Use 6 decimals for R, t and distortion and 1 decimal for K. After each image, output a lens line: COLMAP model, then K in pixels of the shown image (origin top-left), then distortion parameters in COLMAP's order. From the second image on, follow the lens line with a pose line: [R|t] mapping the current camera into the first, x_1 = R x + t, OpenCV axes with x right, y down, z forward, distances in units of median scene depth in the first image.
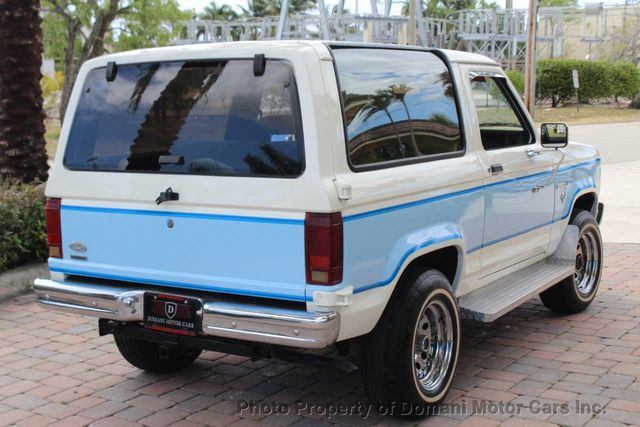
lens RADIAL K [[976.7, 0, 310.0], [0, 976.7, 212.2], [0, 0, 1]] dist [-0.022054, 0.055411]
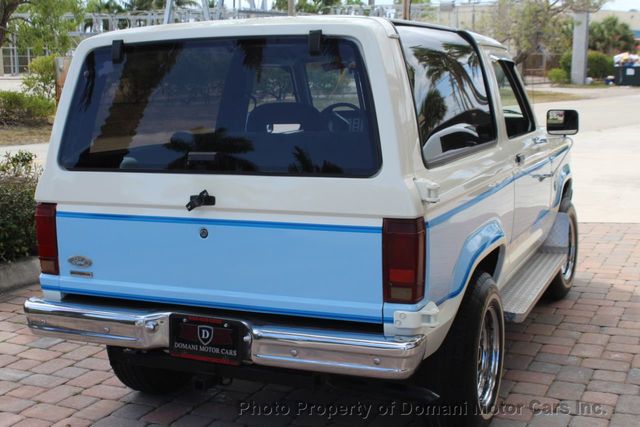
lens RADIAL K [[875.8, 0, 321.4], [0, 875.8, 204.6], [0, 0, 1]] dist [-0.007420, -0.030876]
pose [[0.987772, -0.024310, 0.153998, -0.111482], [0.021585, 0.999580, 0.019344, -0.017572], [-0.154404, -0.015783, 0.987882, 0.168981]]
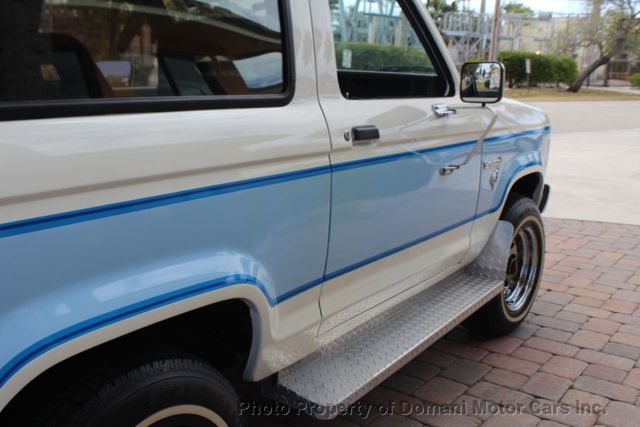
lens RADIAL K [[696.2, 0, 320.0], [0, 696.2, 213.5], [0, 0, 1]] dist [-0.089626, 0.041446]
pose [[0.998609, 0.050752, -0.014317, 0.150213], [-0.049430, 0.995478, 0.081119, -0.026355], [0.018370, -0.080298, 0.996602, 0.528112]]
